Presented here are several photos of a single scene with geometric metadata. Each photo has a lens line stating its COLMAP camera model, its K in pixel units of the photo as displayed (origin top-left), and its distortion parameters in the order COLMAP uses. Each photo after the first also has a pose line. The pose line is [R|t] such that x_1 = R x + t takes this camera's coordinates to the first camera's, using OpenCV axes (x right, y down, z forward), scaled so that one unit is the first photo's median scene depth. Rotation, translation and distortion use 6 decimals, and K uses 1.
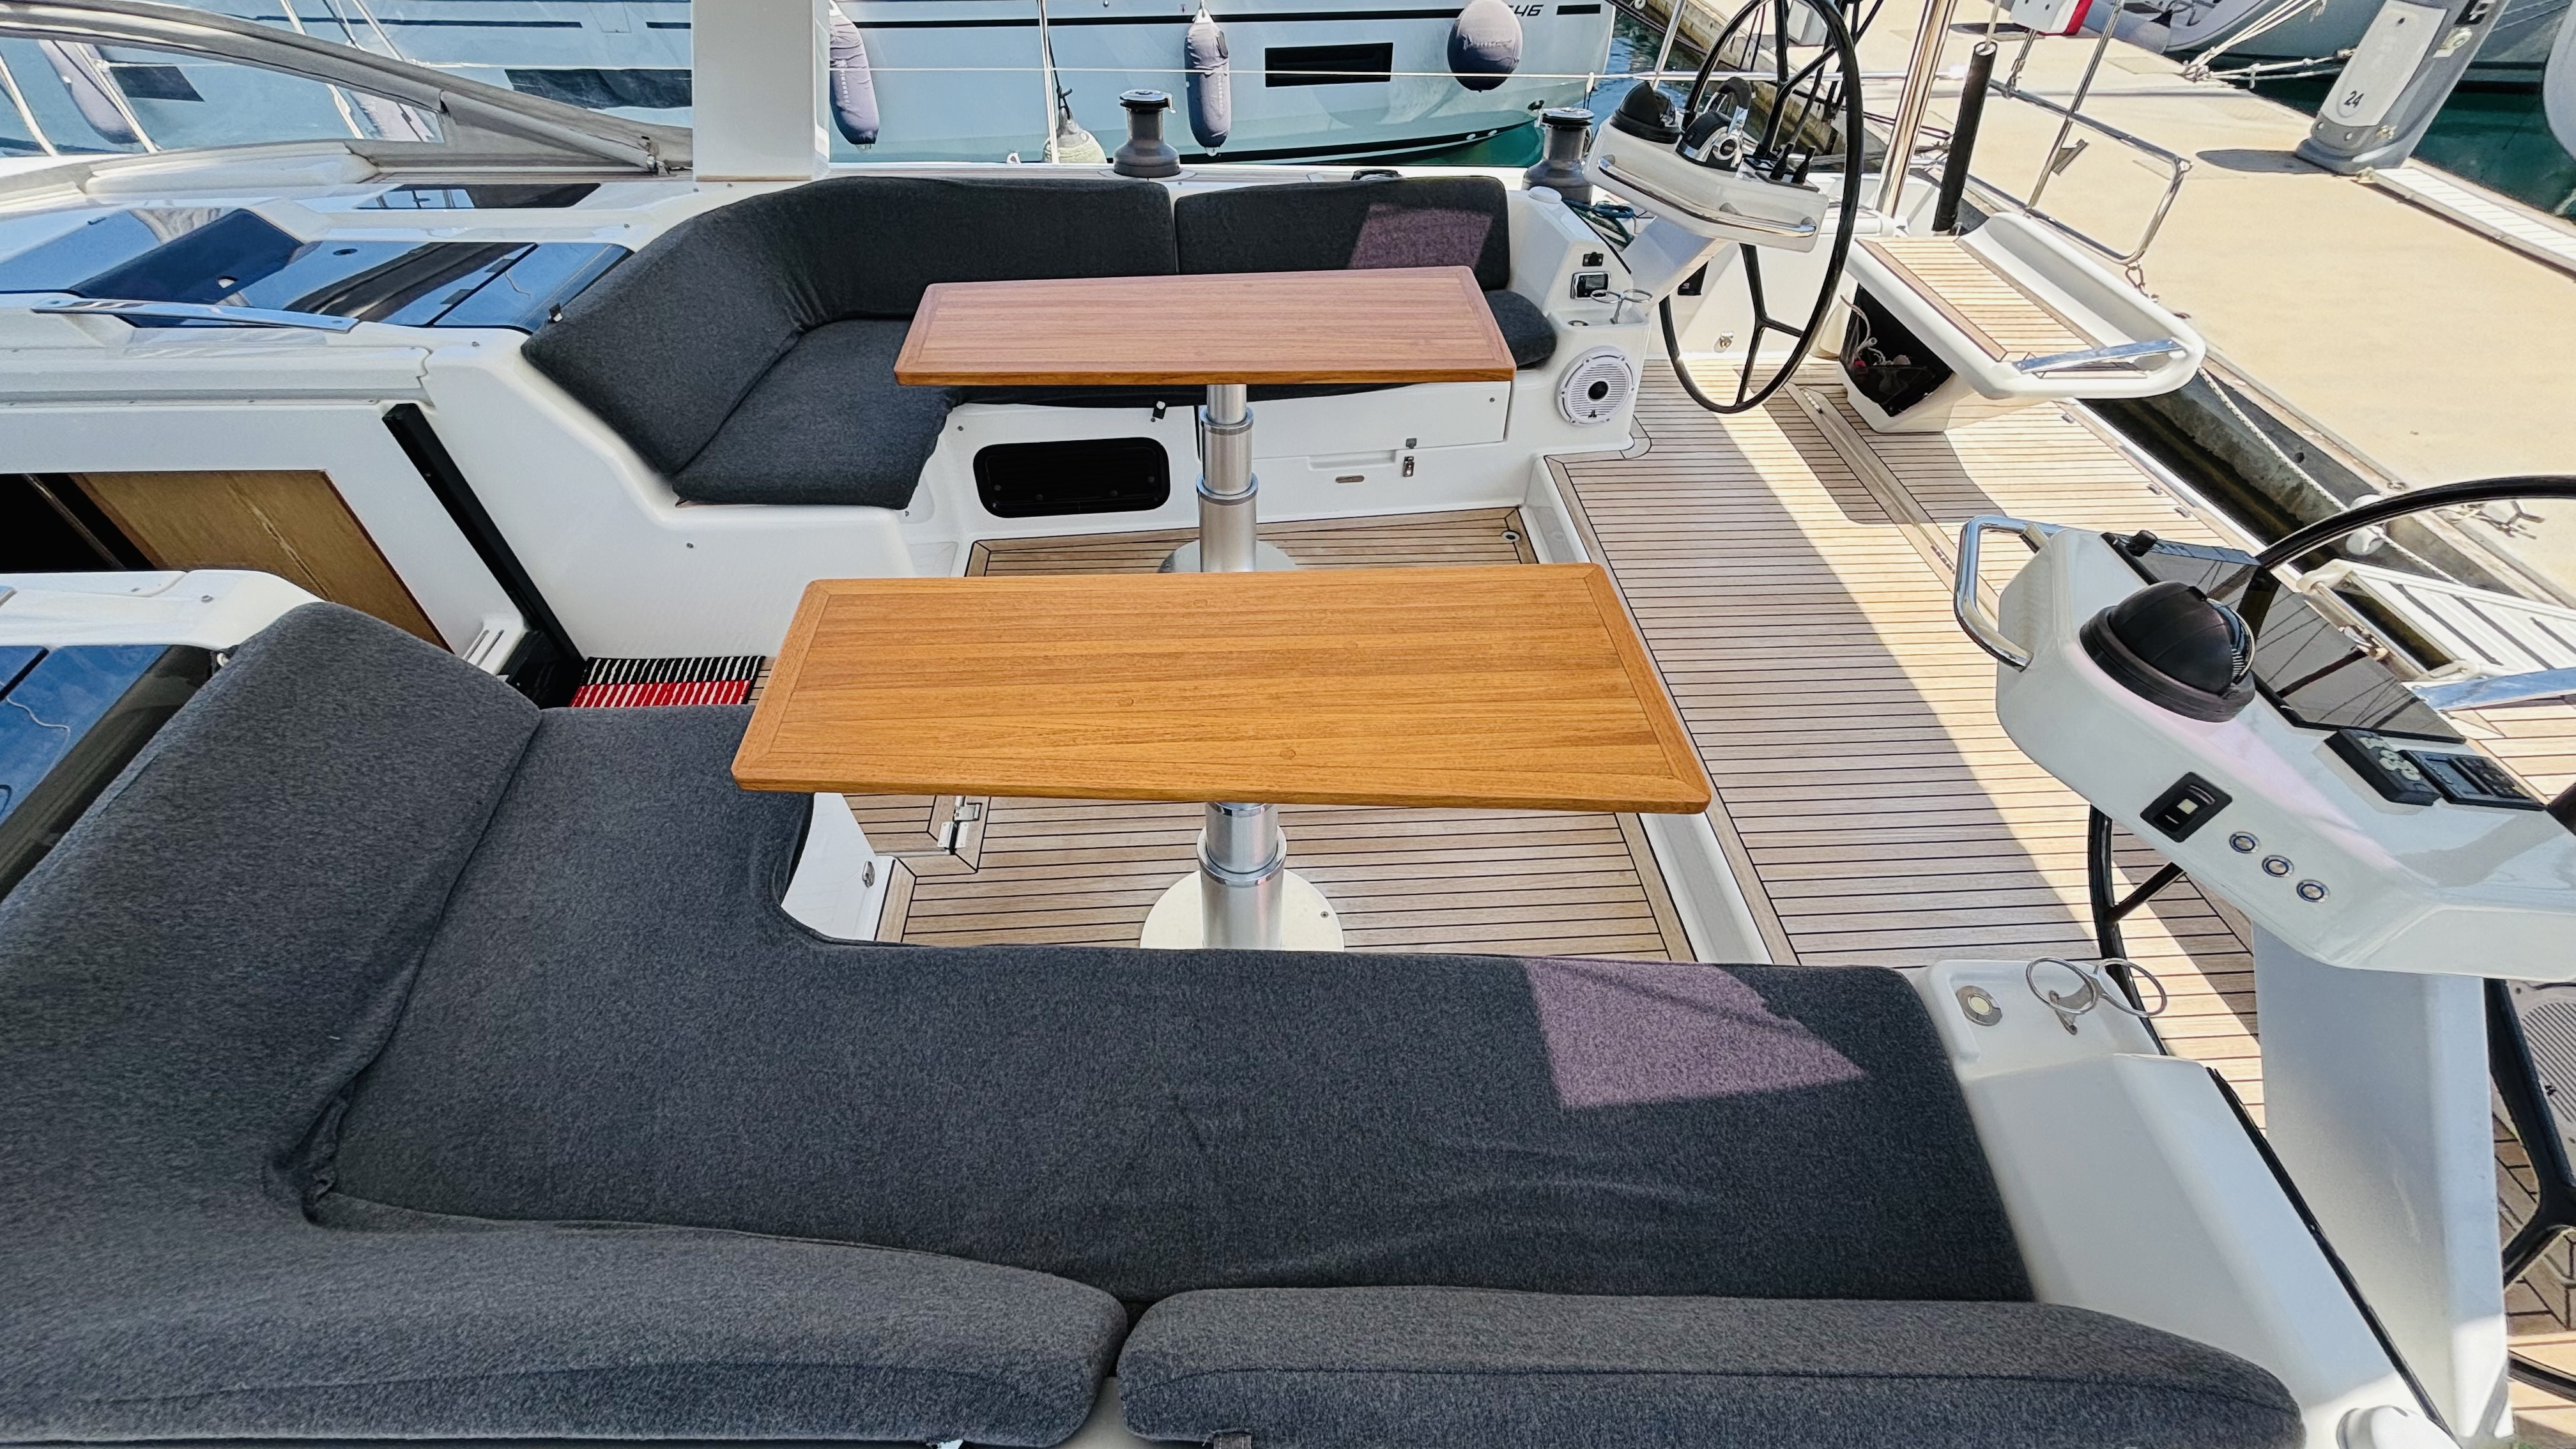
lens RADIAL K [[1001.7, 0, 1278.7], [0, 1001.7, 728.1], [0, 0, 1]] dist [0.003716, 0.000039]
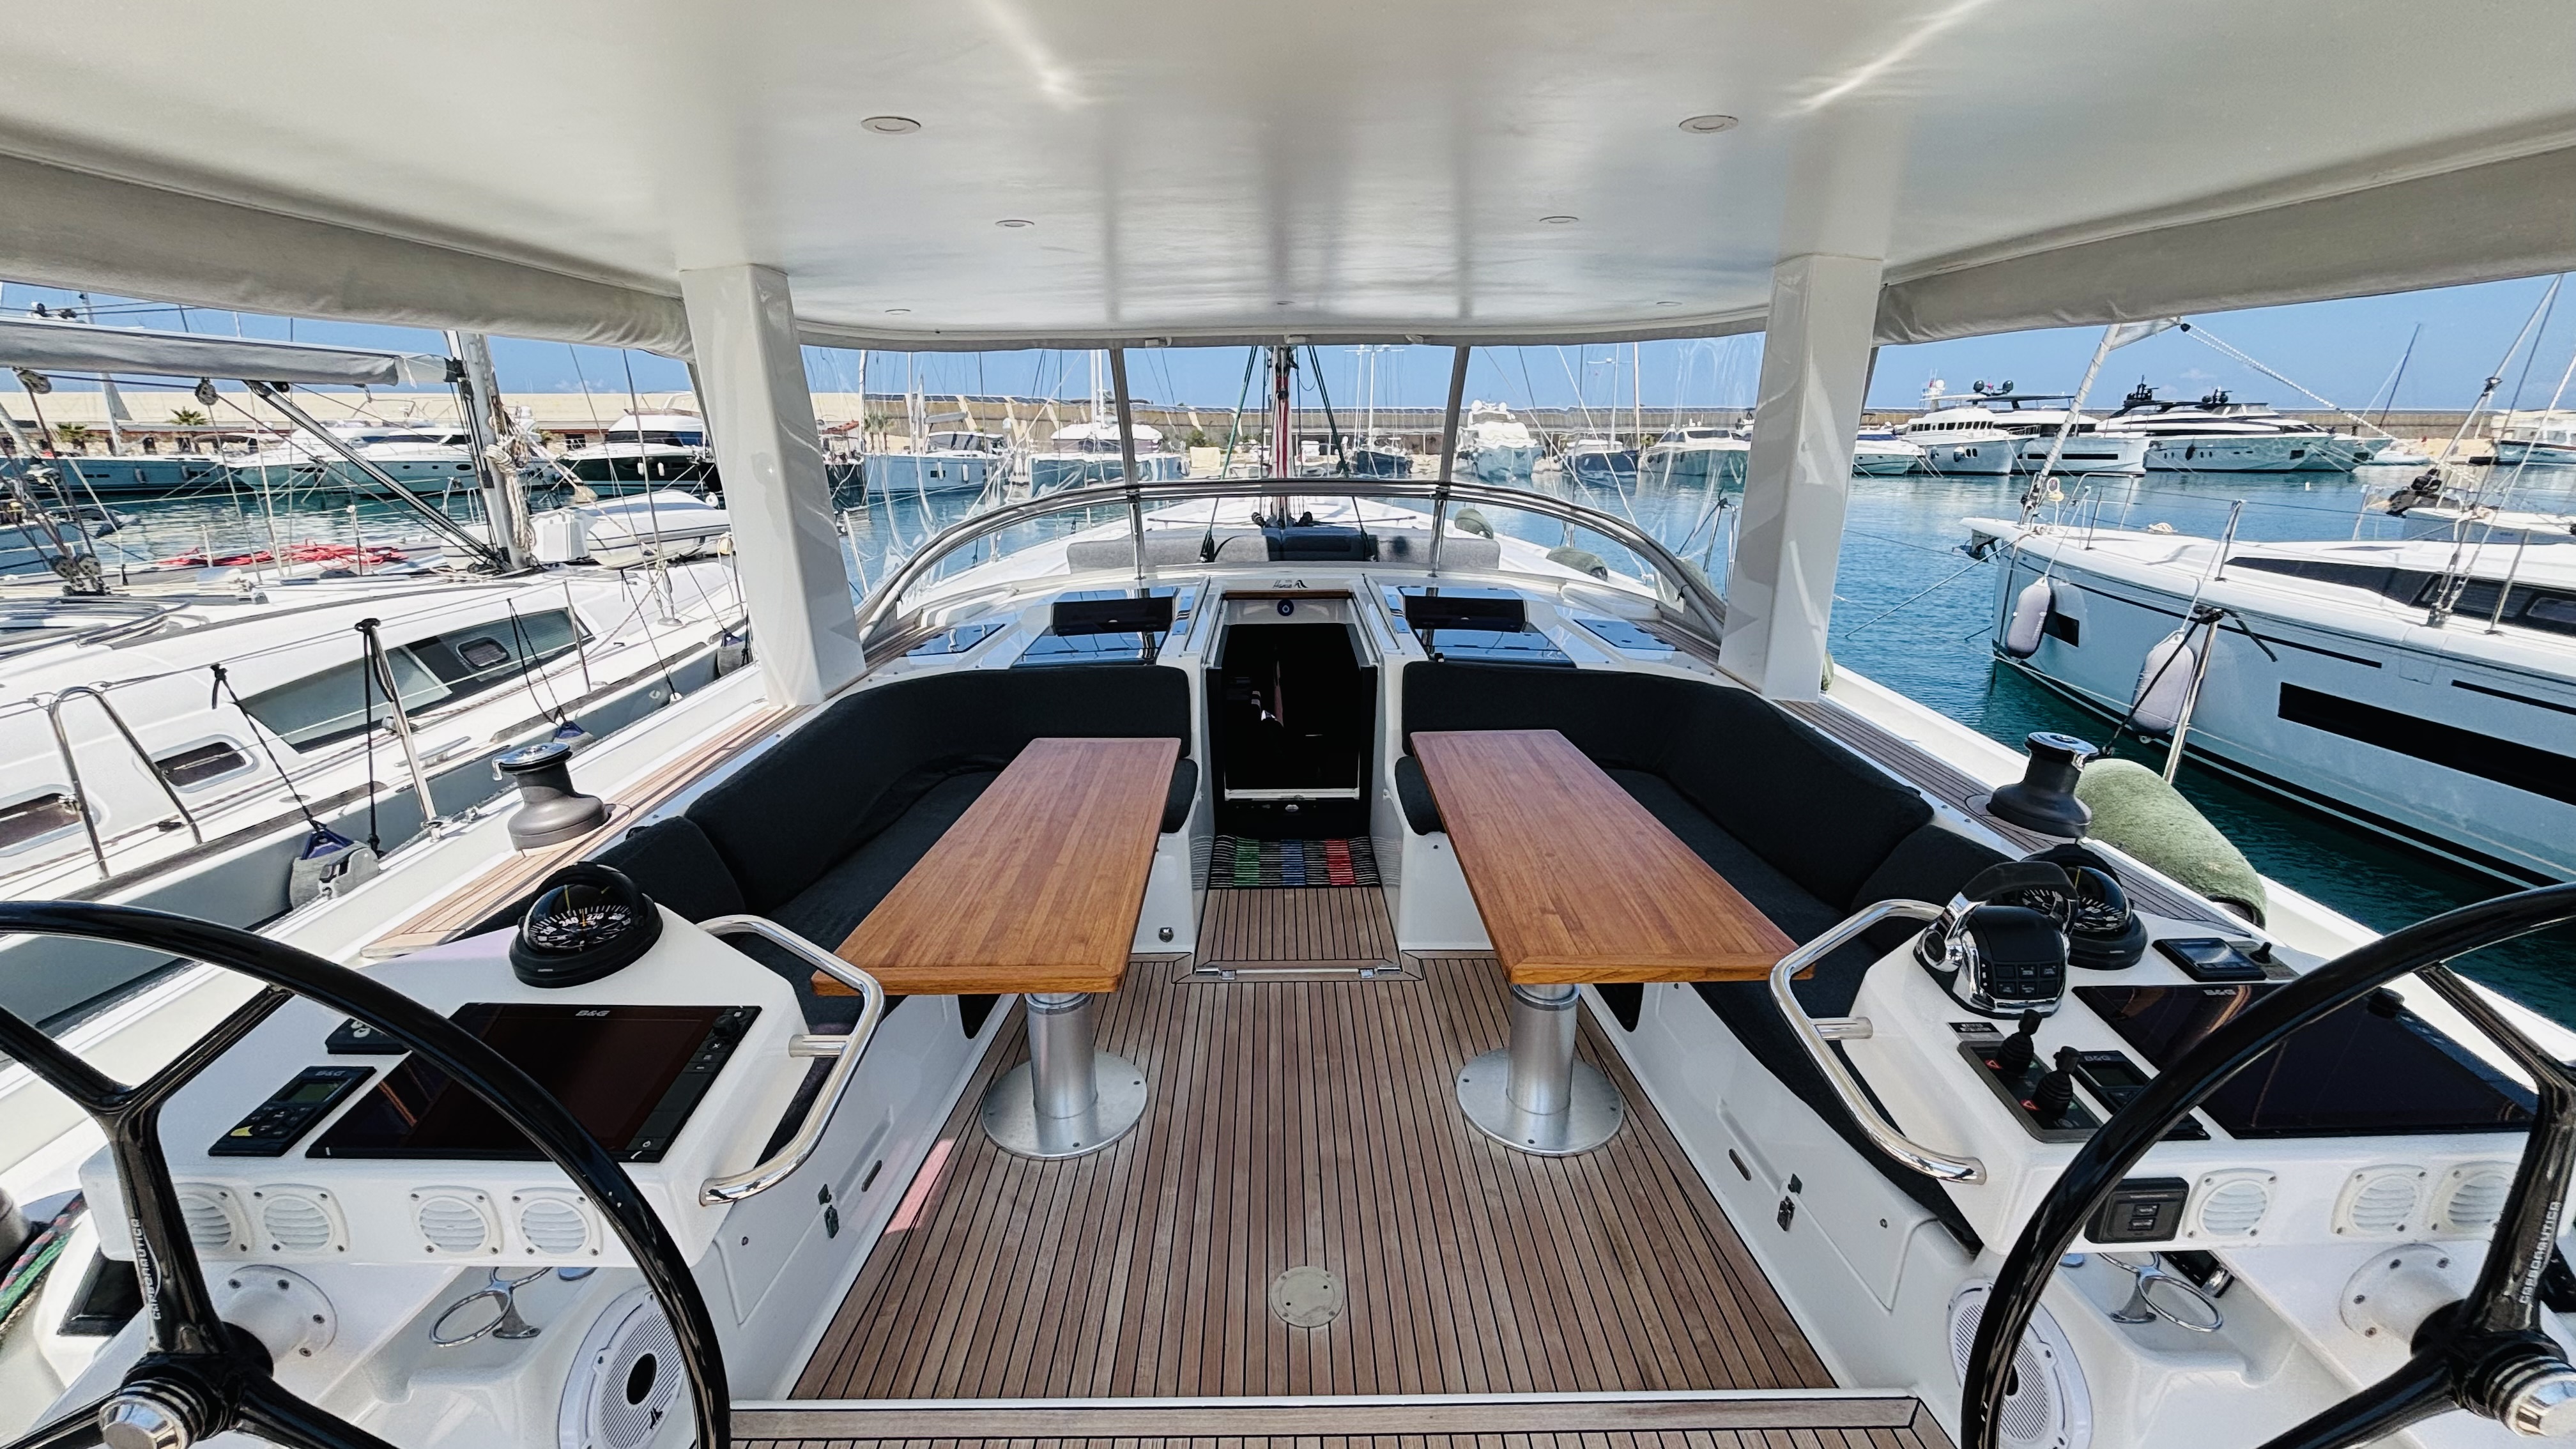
lens RADIAL K [[1032.0, 0, 1285.9], [0, 1032.0, 733.6], [0, 0, 1]] dist [0.000330, -0.000235]
pose [[-0.053102, 0.289056, -0.955838, 0.906905], [-0.715053, 0.657145, 0.238453, -0.509214], [0.697051, 0.696137, 0.171794, 0.557843]]
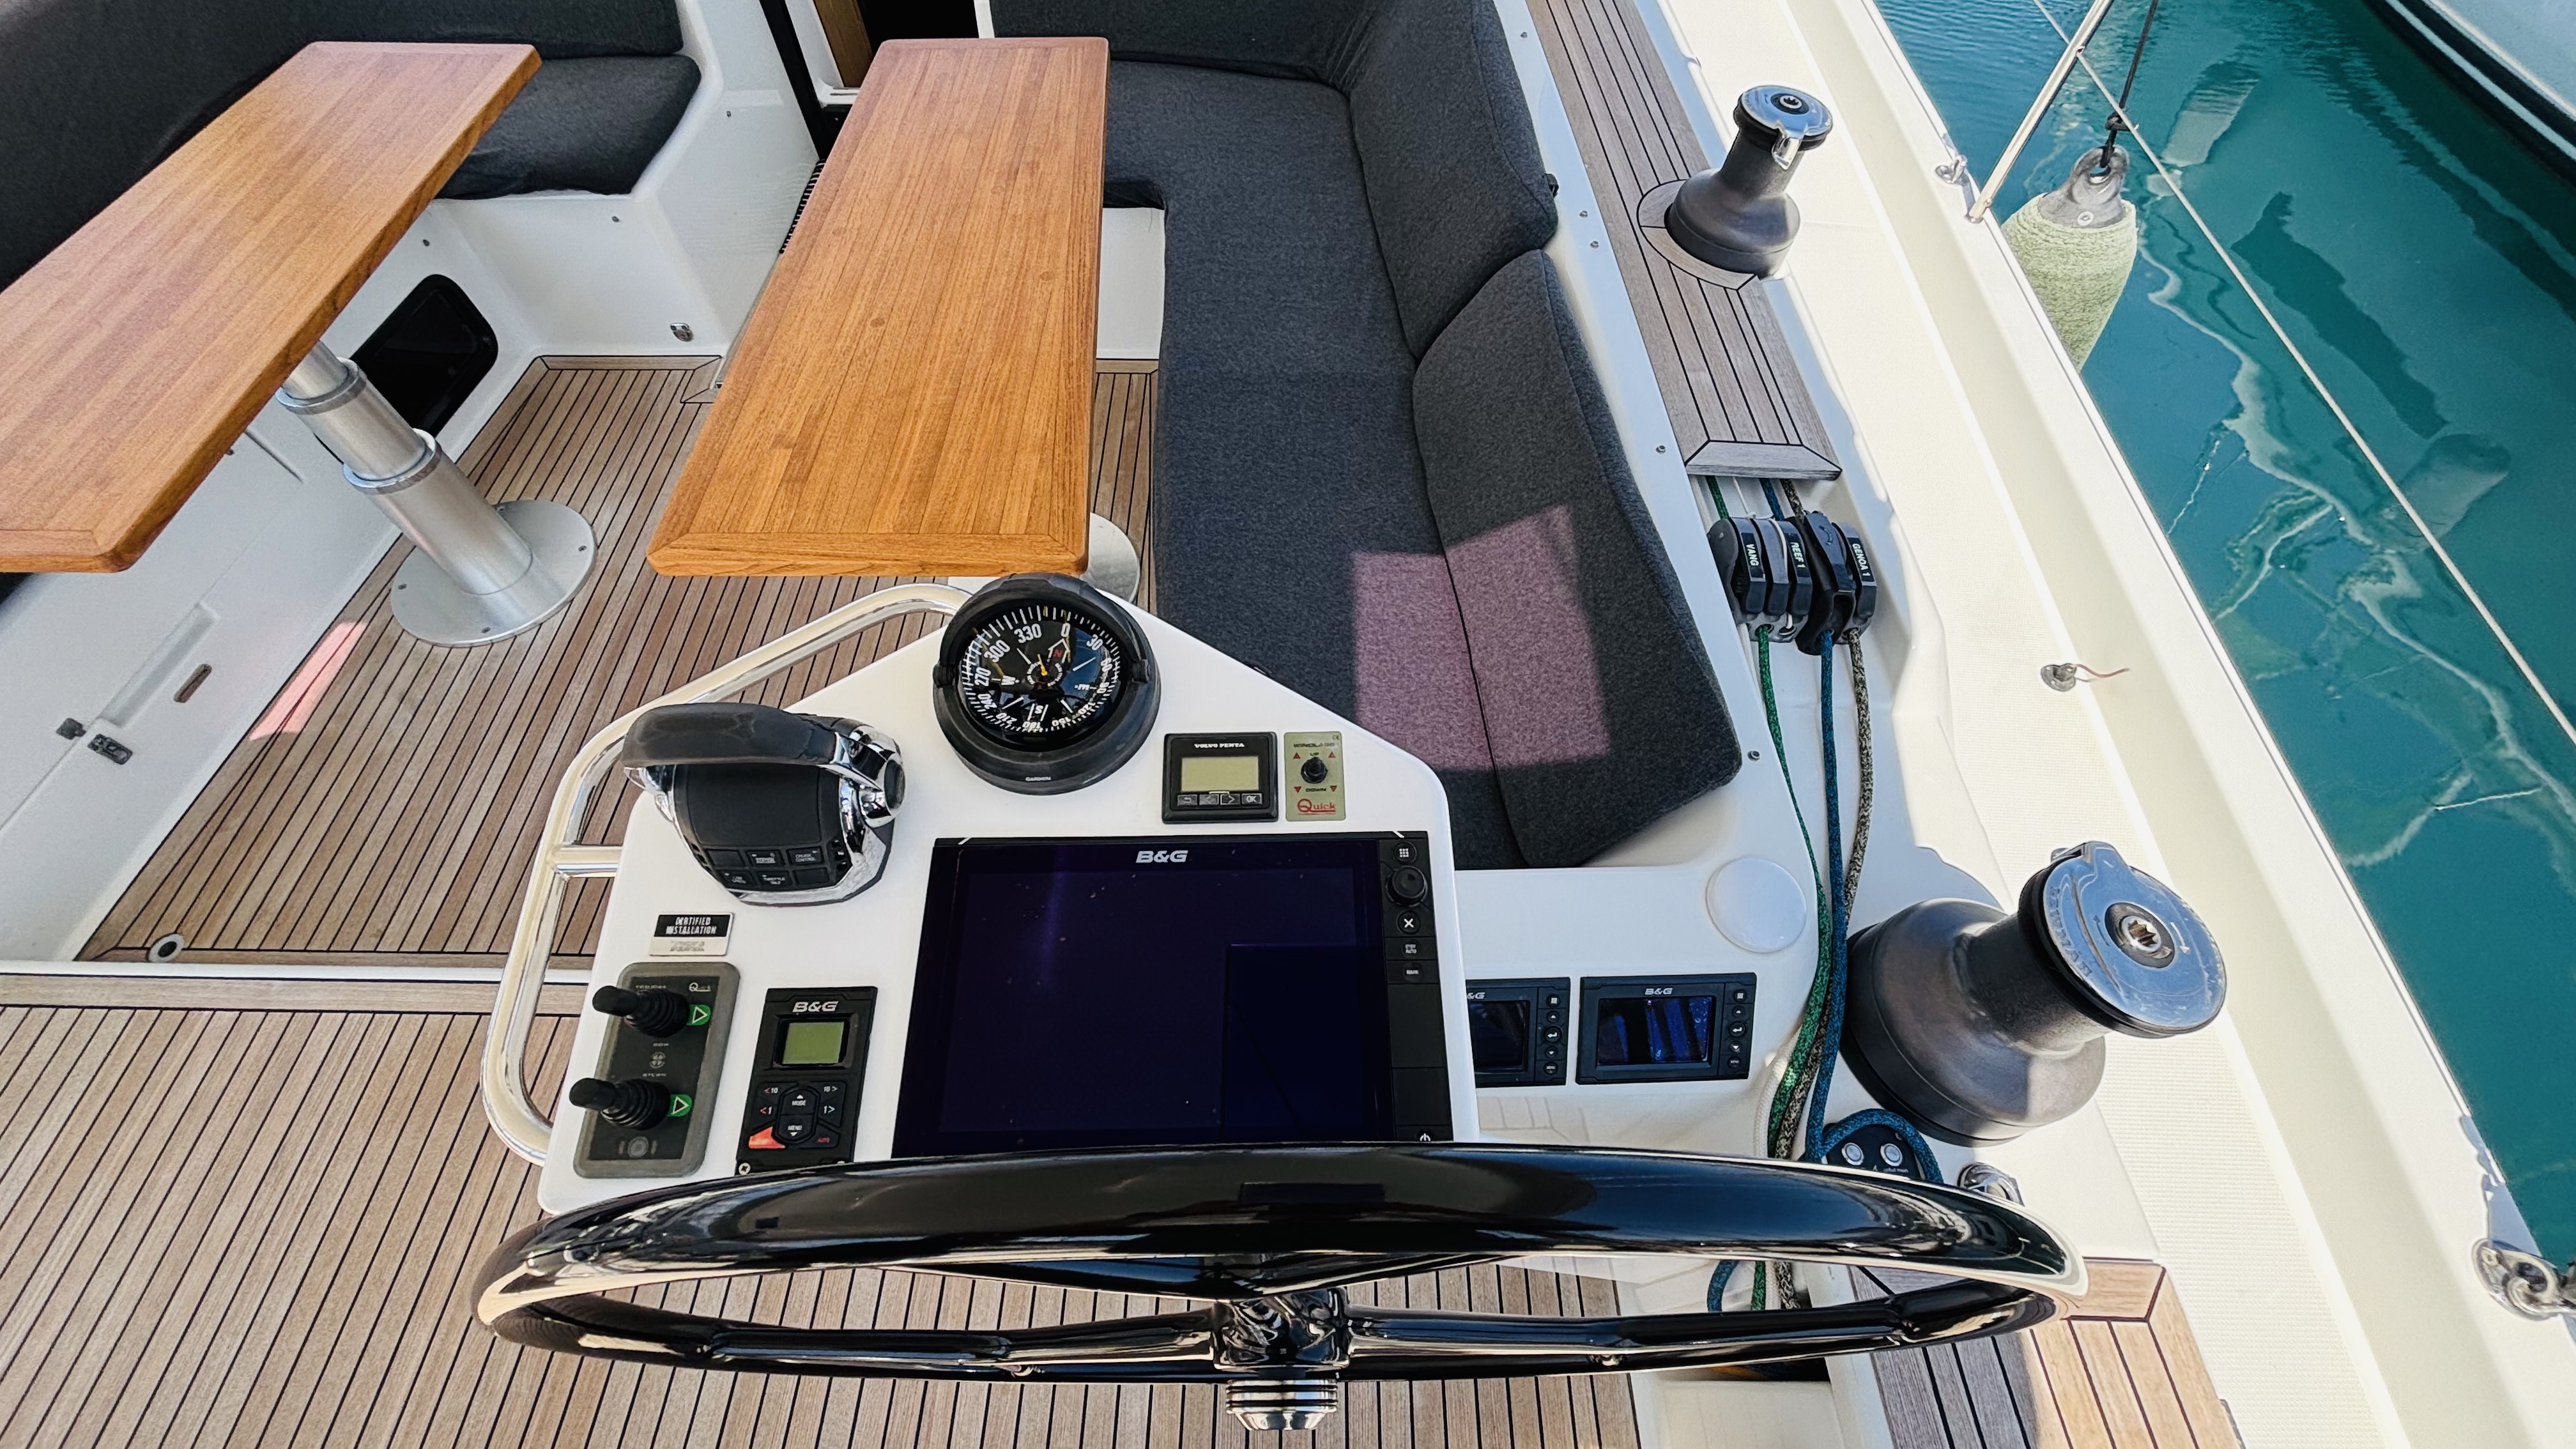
lens RADIAL K [[1001.7, 0, 1278.7], [0, 1001.7, 728.1], [0, 0, 1]] dist [0.003716, 0.000039]
pose [[-0.084125, 0.832468, -0.547650, 0.543798], [-0.708760, 0.336327, 0.620115, -0.863121], [0.700415, 0.440320, 0.561727, 0.910505]]
